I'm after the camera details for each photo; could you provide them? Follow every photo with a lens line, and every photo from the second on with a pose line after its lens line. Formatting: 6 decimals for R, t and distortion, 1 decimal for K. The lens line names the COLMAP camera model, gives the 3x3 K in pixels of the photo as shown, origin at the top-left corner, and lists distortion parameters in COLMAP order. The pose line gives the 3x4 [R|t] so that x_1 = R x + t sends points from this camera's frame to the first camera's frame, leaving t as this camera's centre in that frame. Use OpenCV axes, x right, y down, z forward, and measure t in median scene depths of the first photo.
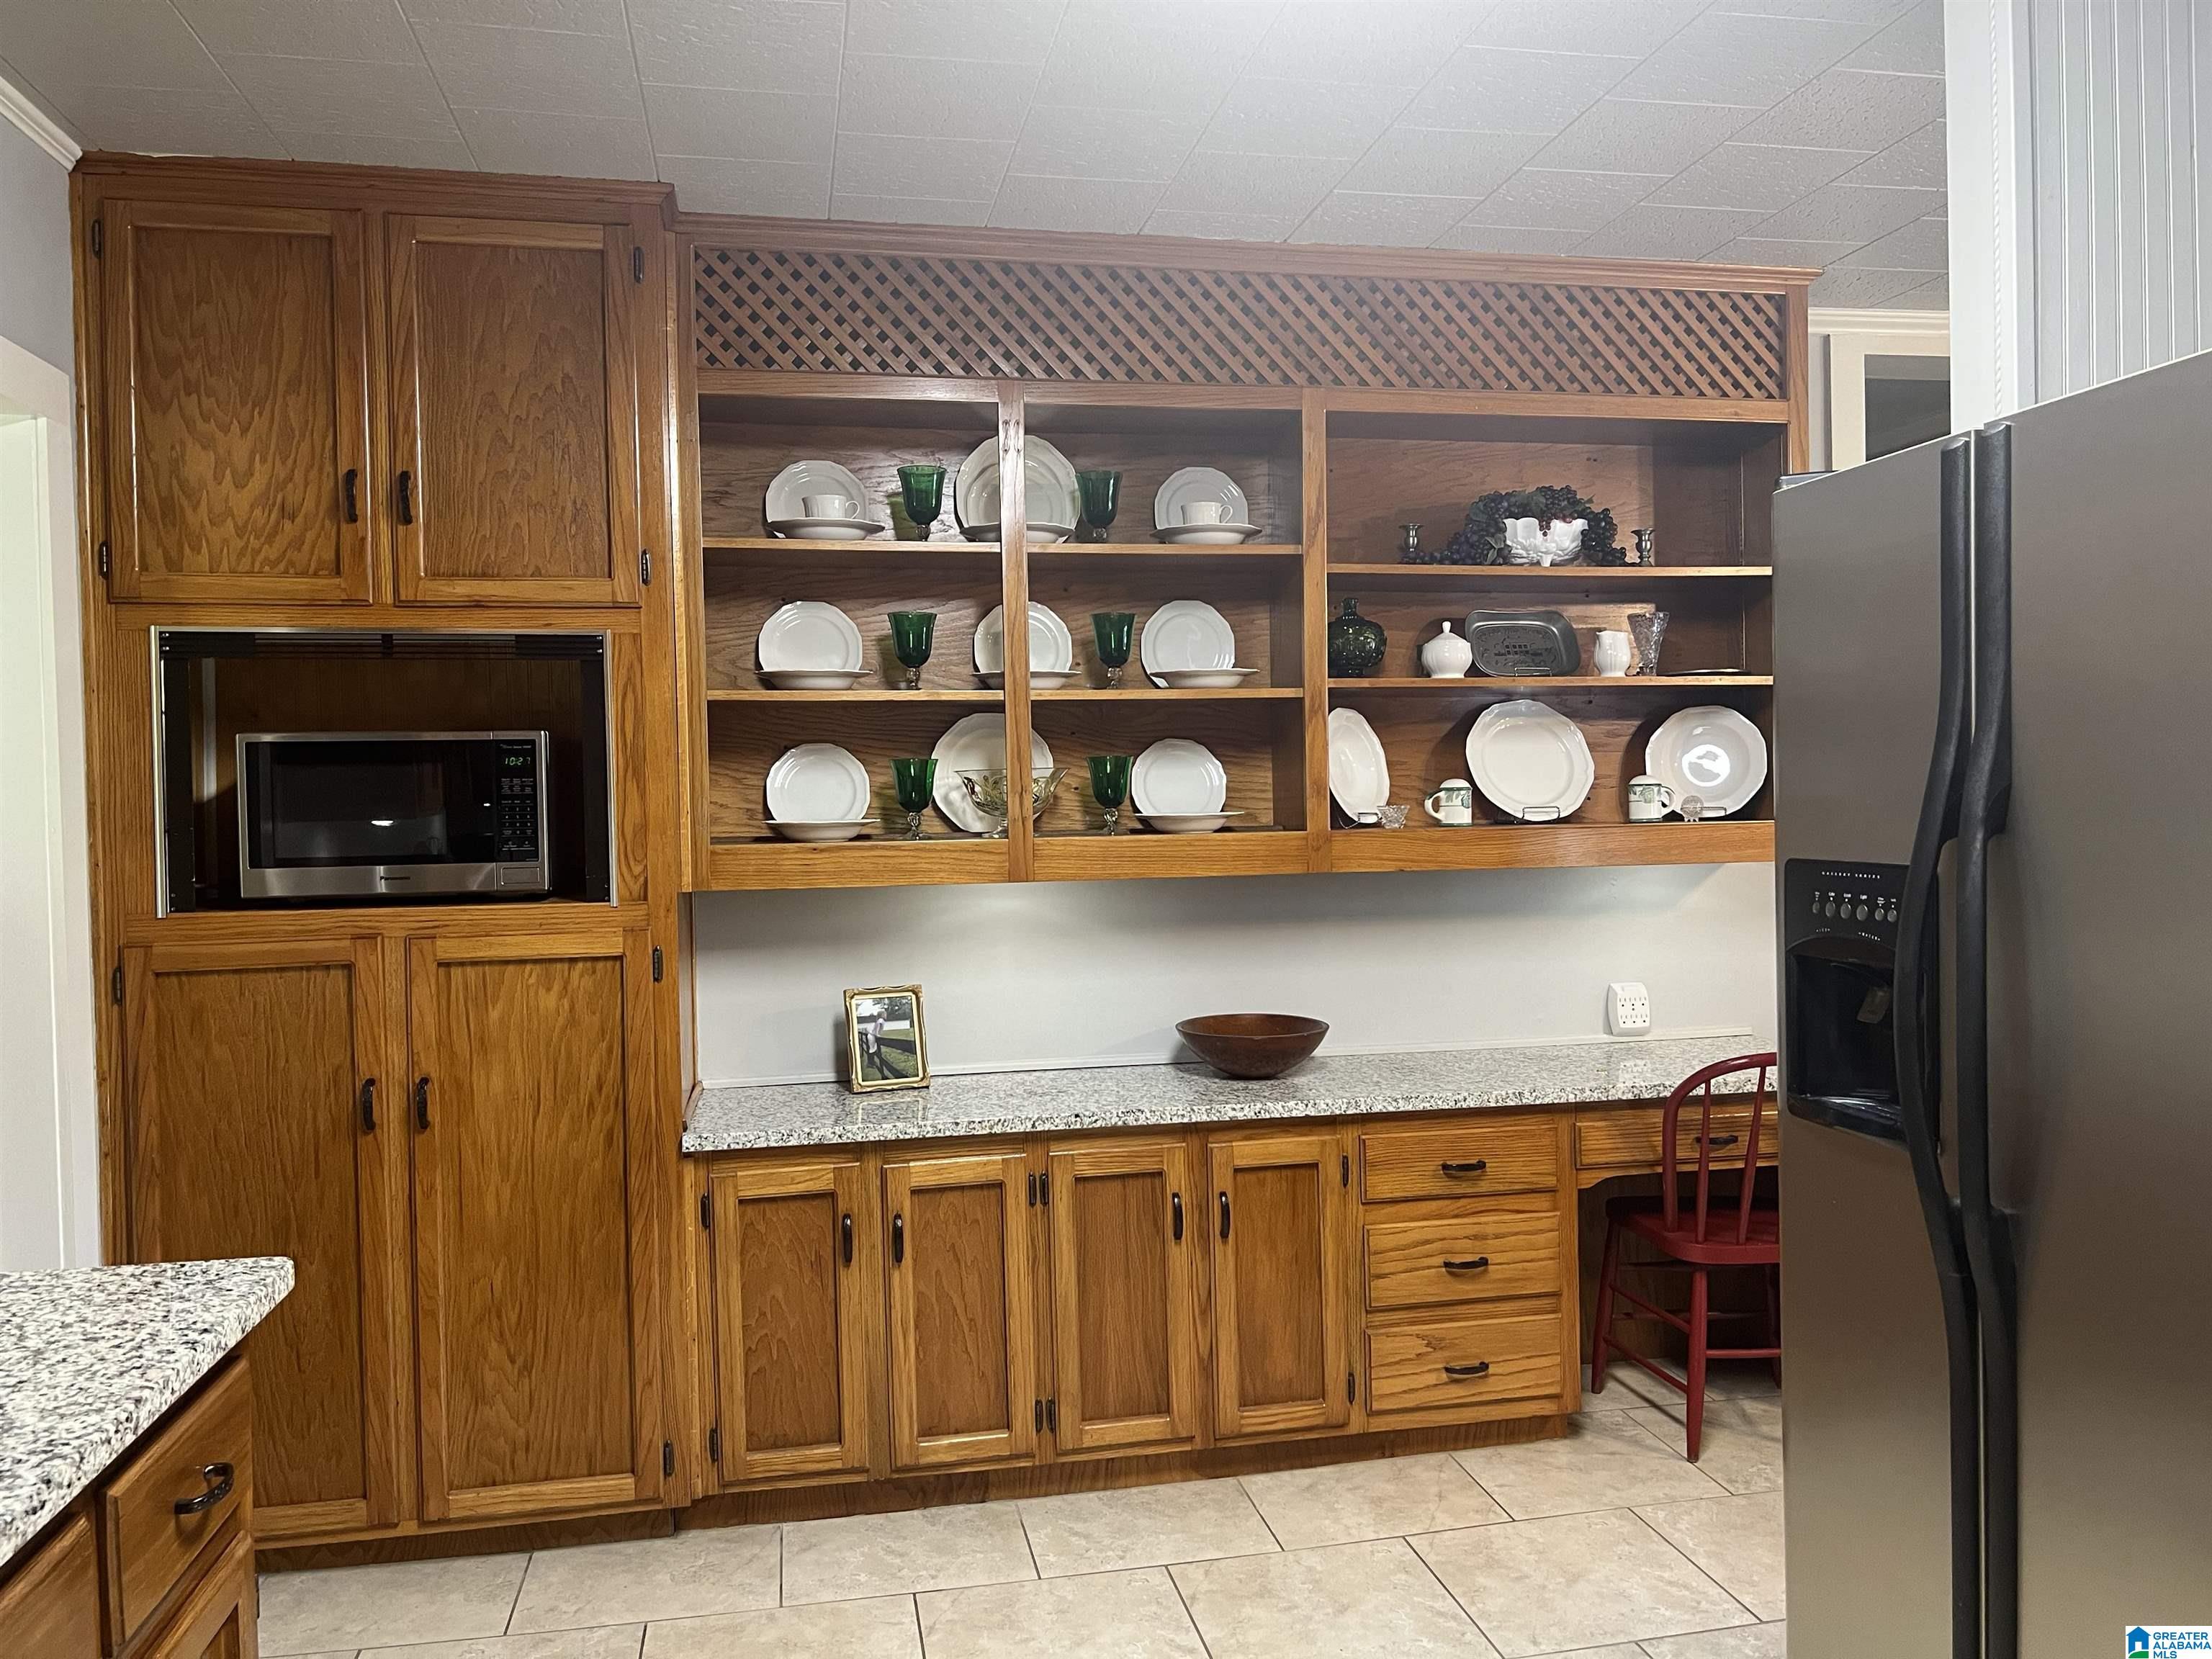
lens RADIAL K [[1673.7, 0, 1117.1], [0, 1673.7, 827.1], [0, 0, 1]] dist [0.046623, -0.061213]
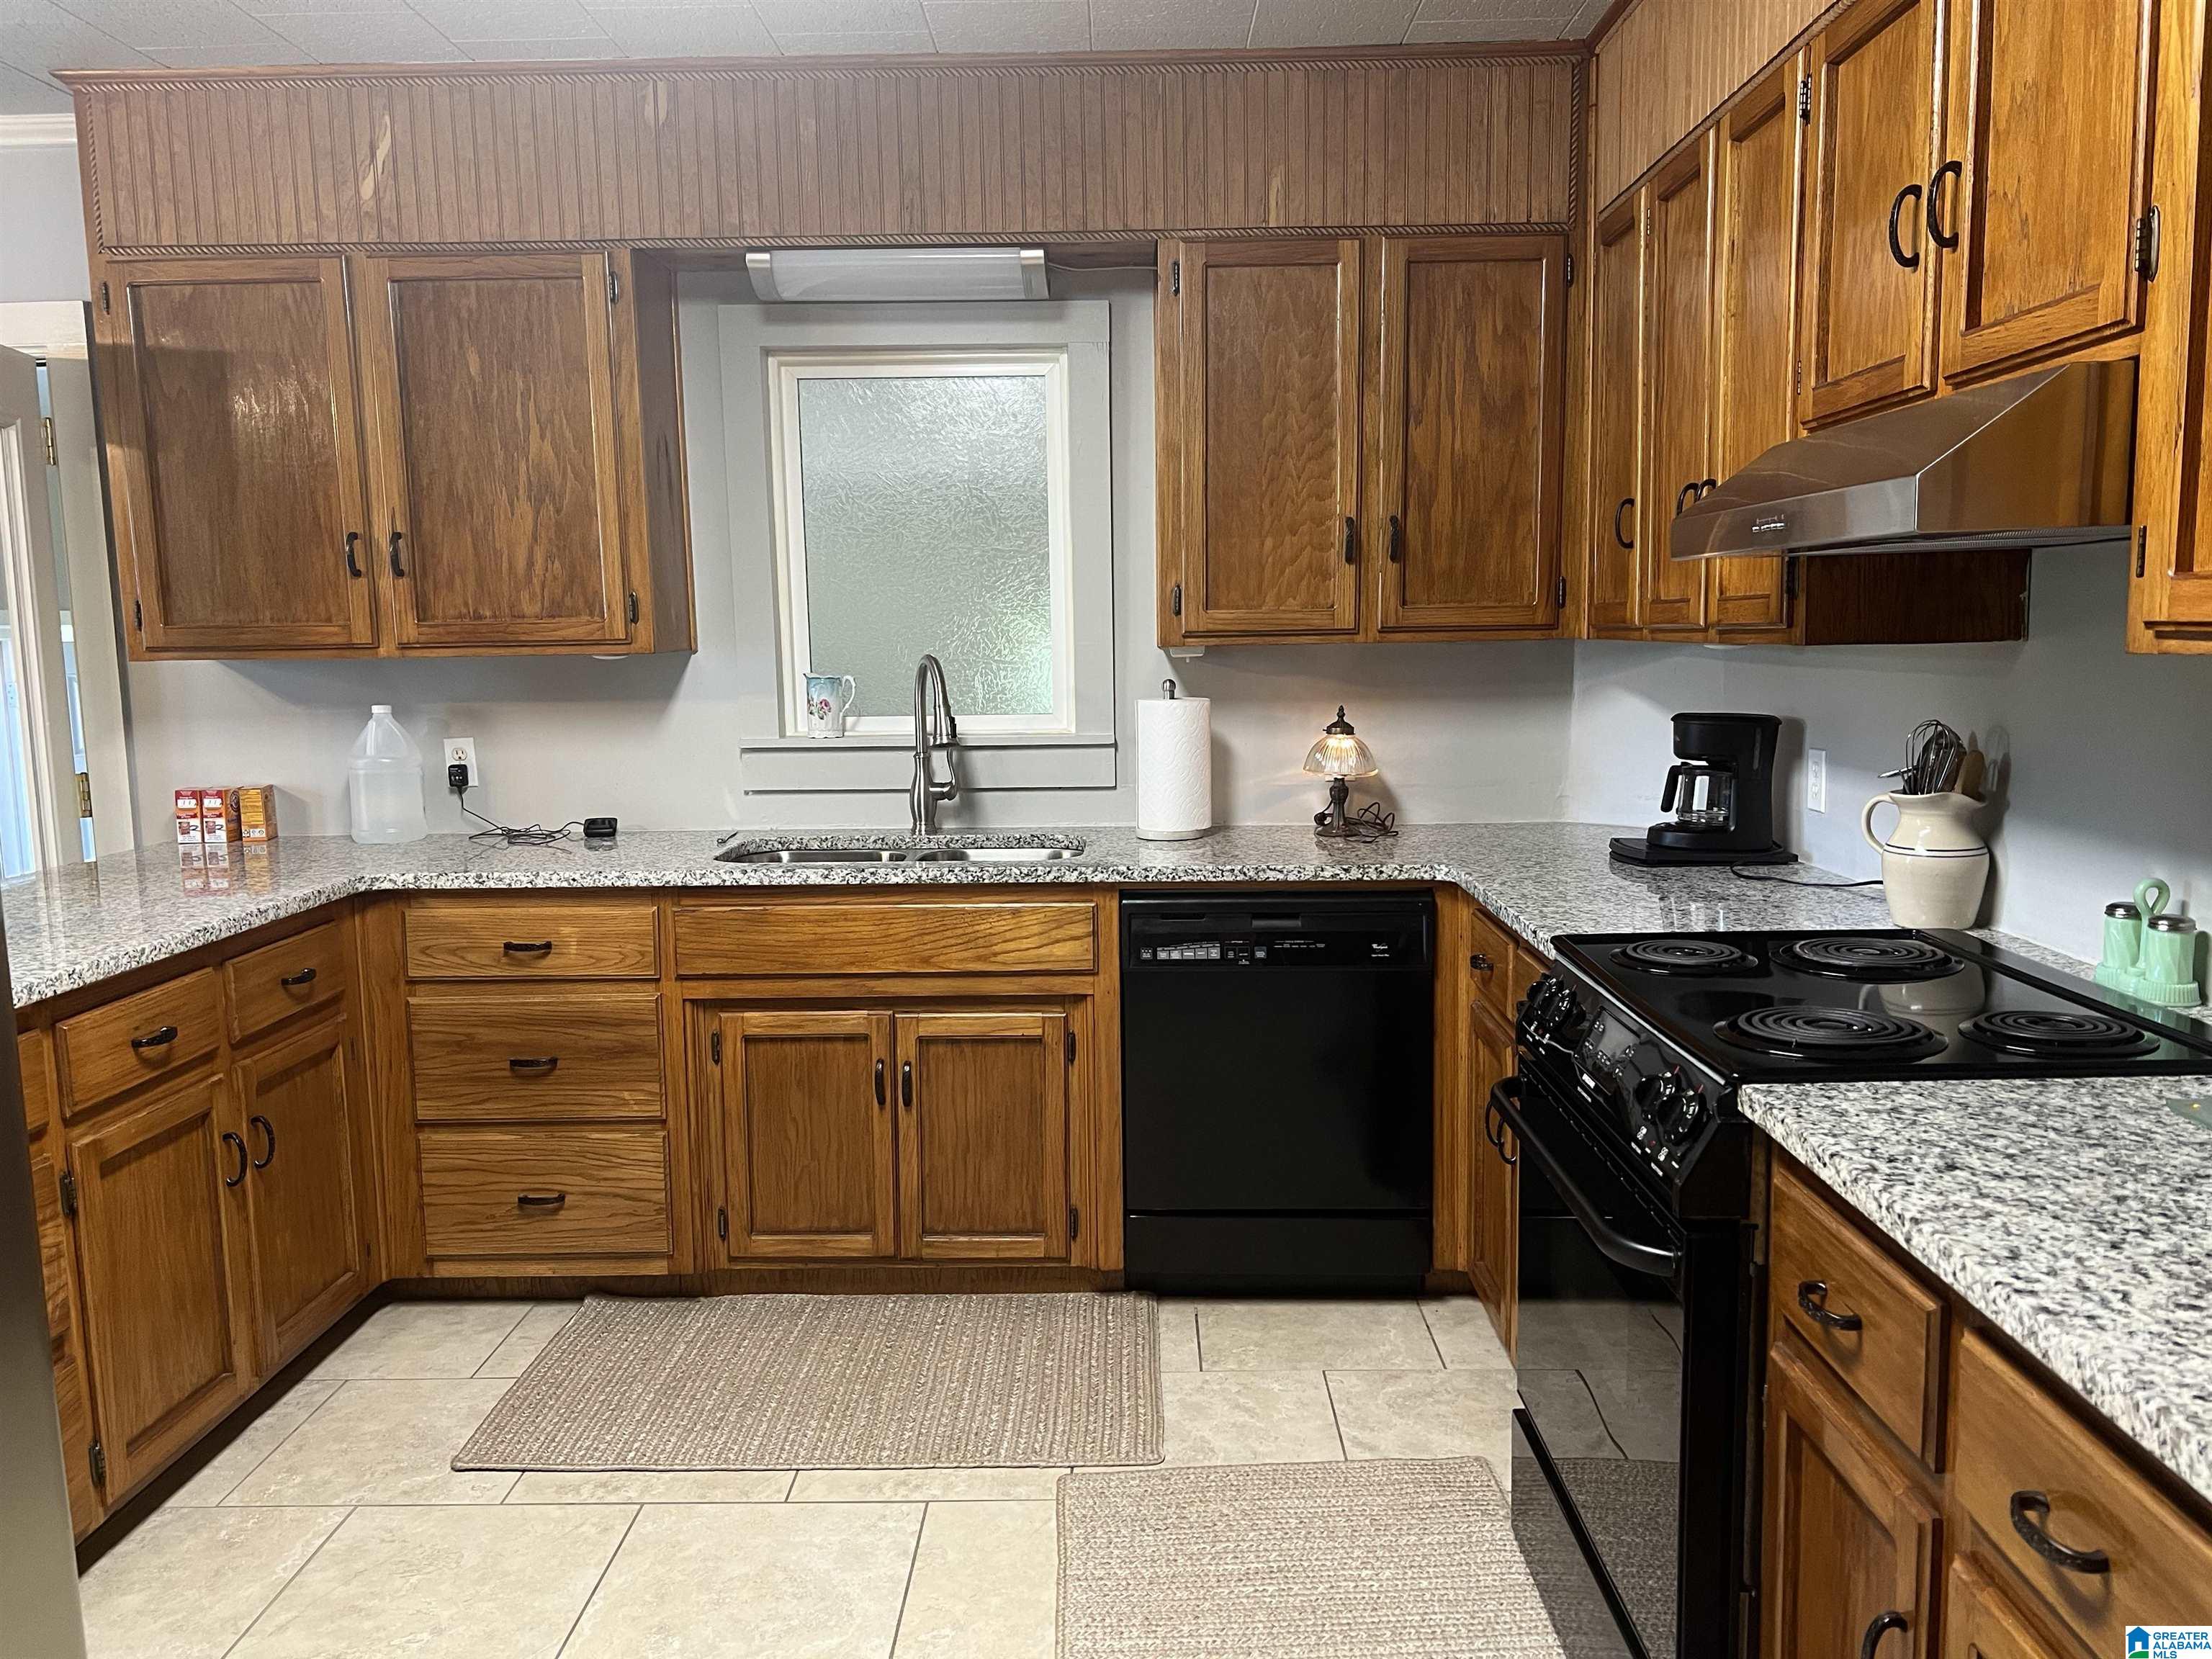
lens RADIAL K [[1673.7, 0, 1123.5], [0, 1673.7, 848.9], [0, 0, 1]] dist [0.046623, -0.061213]
pose [[-0.978729, 0.013549, 0.204709, -0.305154], [0.043265, 0.989008, 0.141391, -0.014370], [-0.200543, 0.147240, -0.968557, 1.746678]]
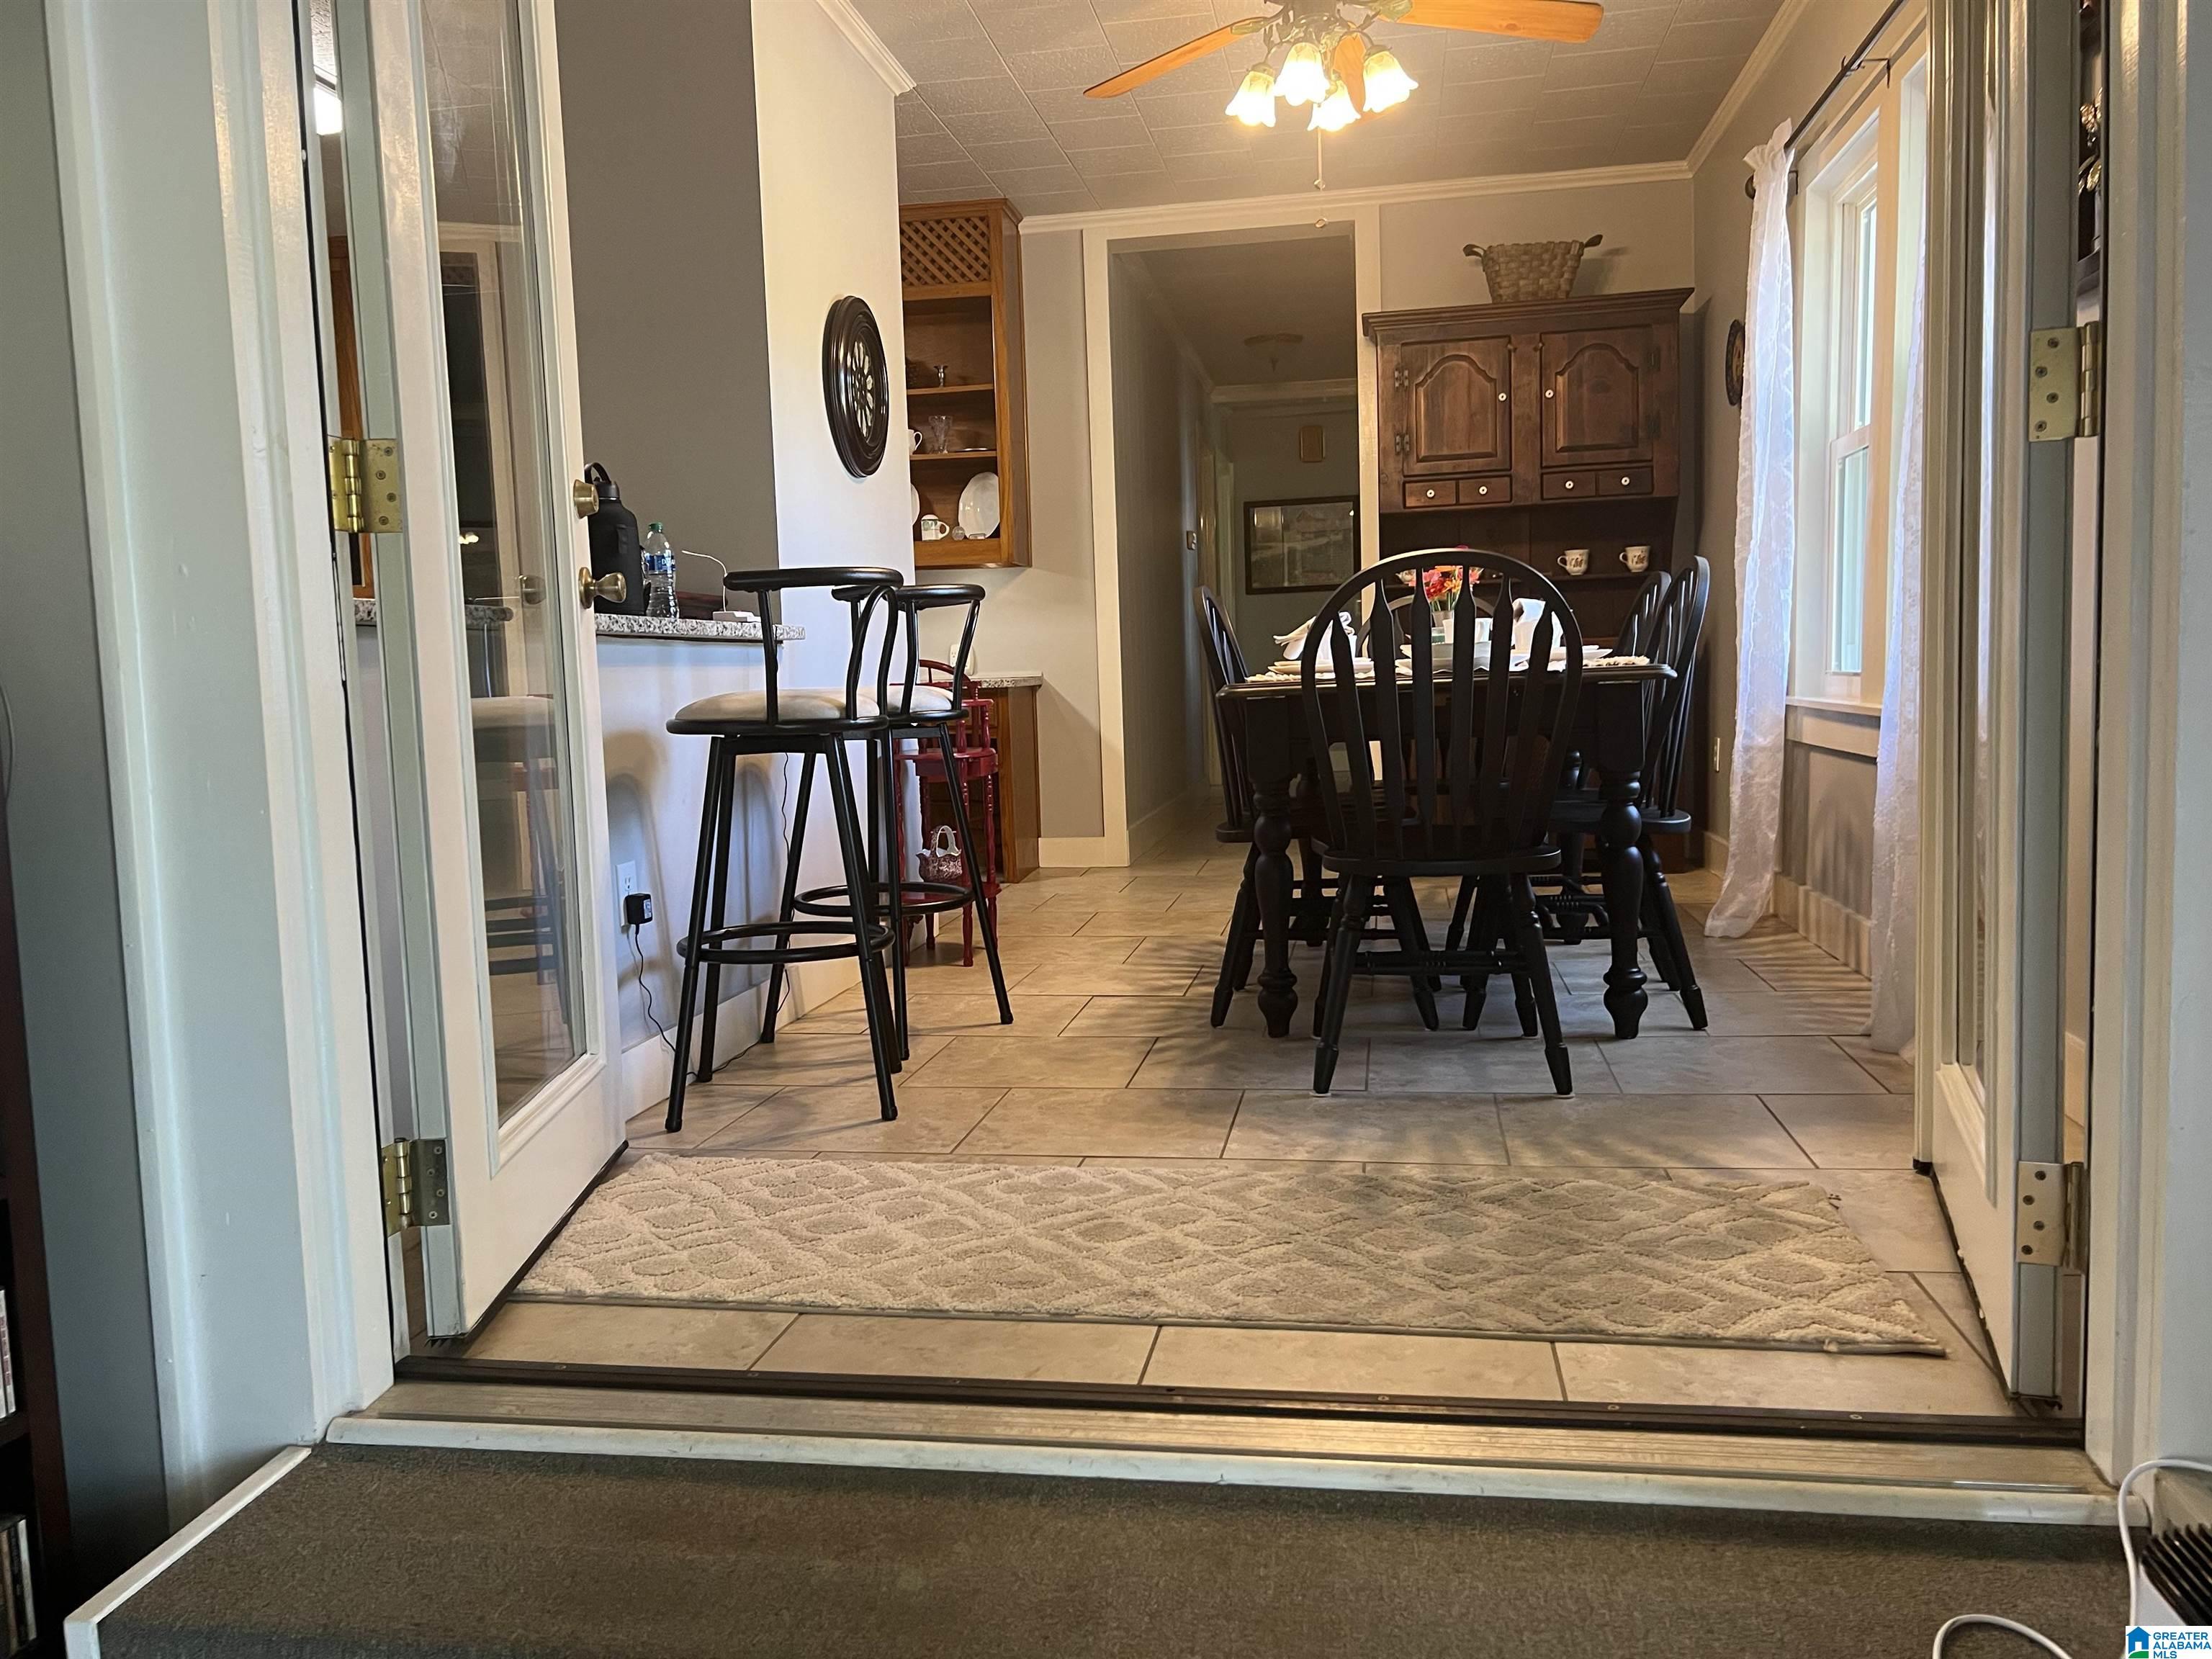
lens RADIAL K [[1673.7, 0, 1101.6], [0, 1673.7, 833.3], [0, 0, 1]] dist [0.046623, -0.061213]
pose [[0.935393, 0.022323, -0.352904, 1.161061], [0.006366, 0.996781, 0.079923, 0.168819], [0.353552, -0.077006, 0.932240, -0.590772]]
